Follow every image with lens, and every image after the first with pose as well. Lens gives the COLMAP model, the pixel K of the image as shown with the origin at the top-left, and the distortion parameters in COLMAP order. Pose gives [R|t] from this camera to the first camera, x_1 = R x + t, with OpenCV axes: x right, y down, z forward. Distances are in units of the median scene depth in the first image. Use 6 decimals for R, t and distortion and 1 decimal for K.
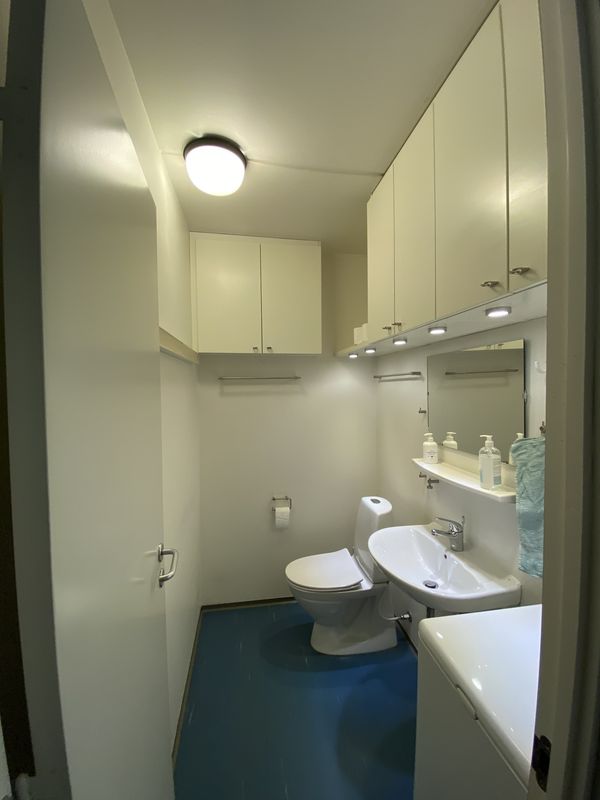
lens RADIAL K [[321.1, 0, 295.8], [0, 321.1, 400.0], [0, 0, 1]] dist [-0.011196, -0.005852]
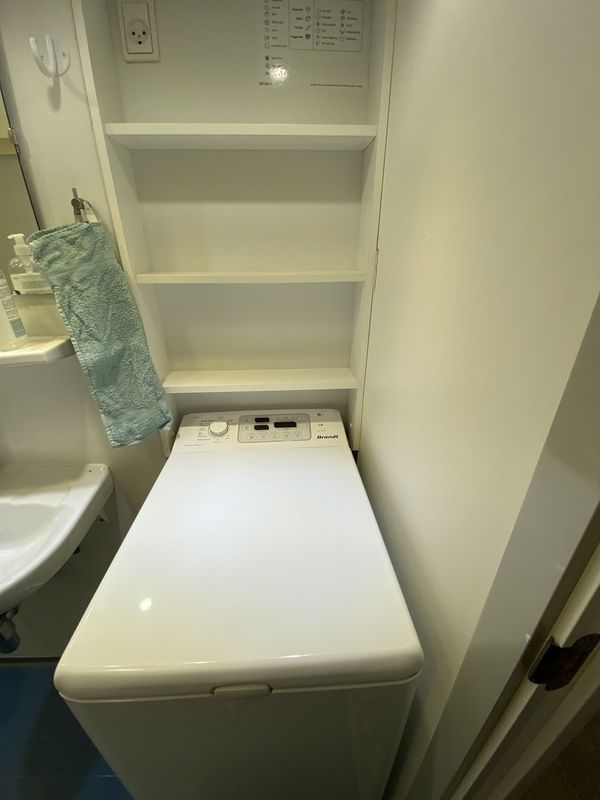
lens RADIAL K [[321.1, 0, 301.8], [0, 321.1, 397.0], [0, 0, 1]] dist [-0.011196, -0.005852]
pose [[0.071589, -0.411485, 0.908601, 0.169131], [0.033099, 0.911416, 0.410152, 0.176690], [-0.996885, 0.000712, 0.078867, 0.556534]]
